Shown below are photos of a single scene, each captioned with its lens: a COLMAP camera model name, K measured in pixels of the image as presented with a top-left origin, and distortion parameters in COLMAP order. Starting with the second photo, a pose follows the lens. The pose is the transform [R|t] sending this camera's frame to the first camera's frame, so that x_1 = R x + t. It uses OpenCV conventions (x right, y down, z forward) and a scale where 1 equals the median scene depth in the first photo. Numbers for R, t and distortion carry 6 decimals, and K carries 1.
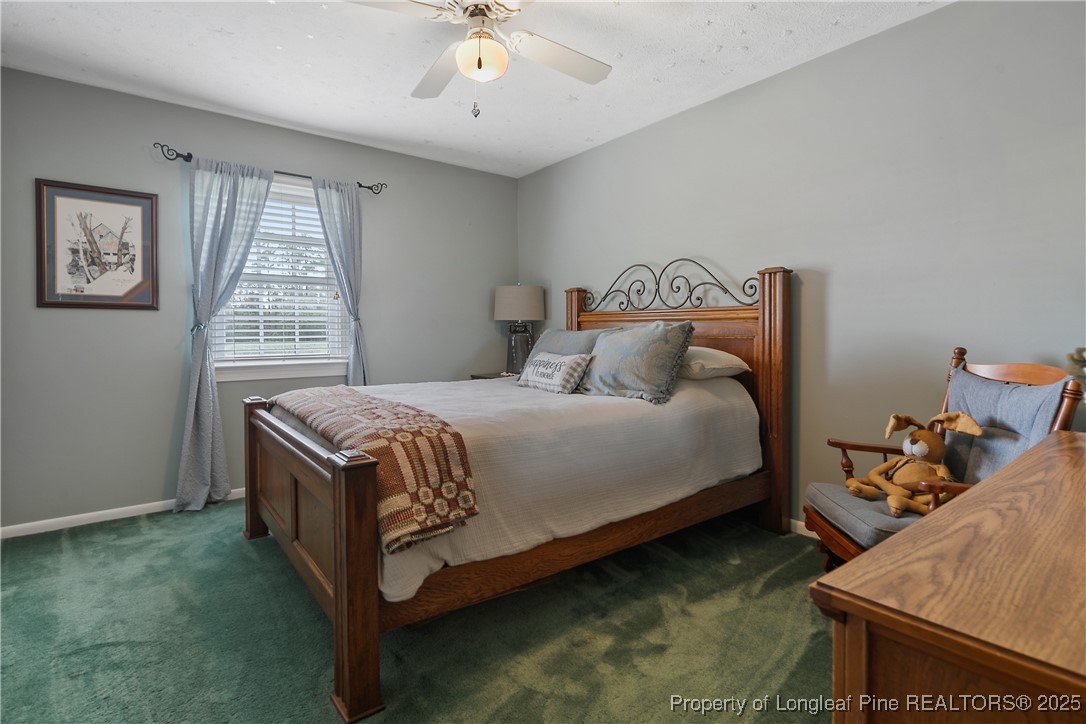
lens RADIAL K [[529.6, 0, 549.6], [0, 529.6, 341.4], [0, 0, 1]] dist [0.002753, -0.004403]
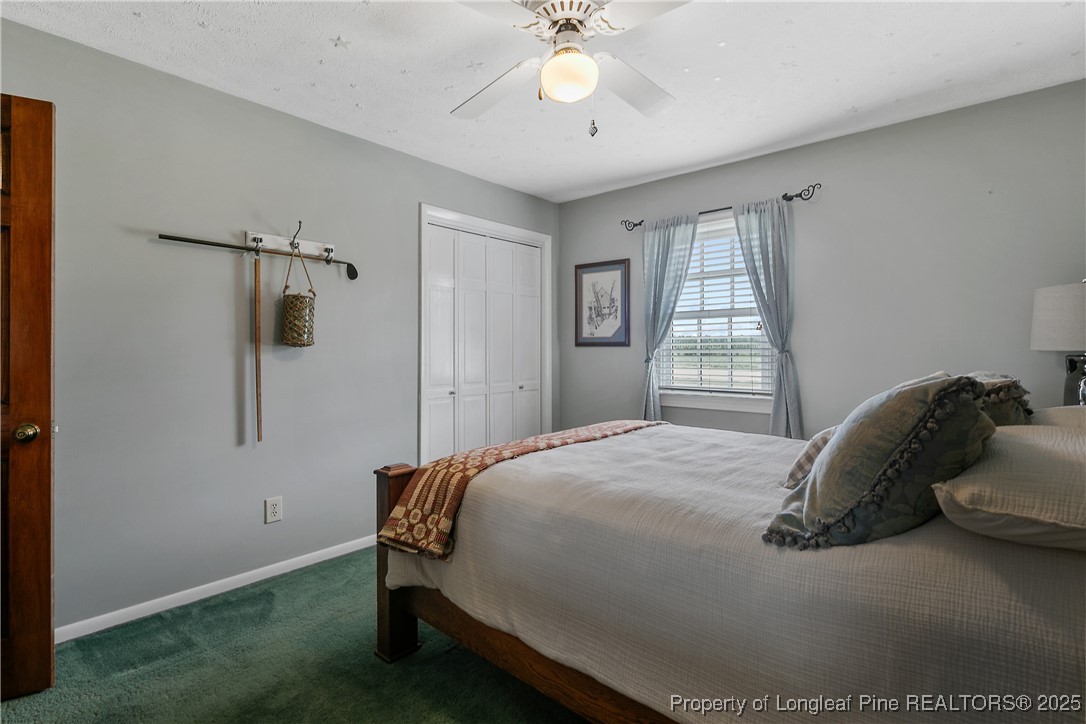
lens RADIAL K [[529.6, 0, 543.2], [0, 529.6, 352.2], [0, 0, 1]] dist [0.002753, -0.004403]
pose [[0.178415, 0.006261, -0.983935, 0.536340], [-0.015254, 0.999877, 0.003596, -0.047498], [0.983837, 0.014367, 0.178488, 0.577369]]
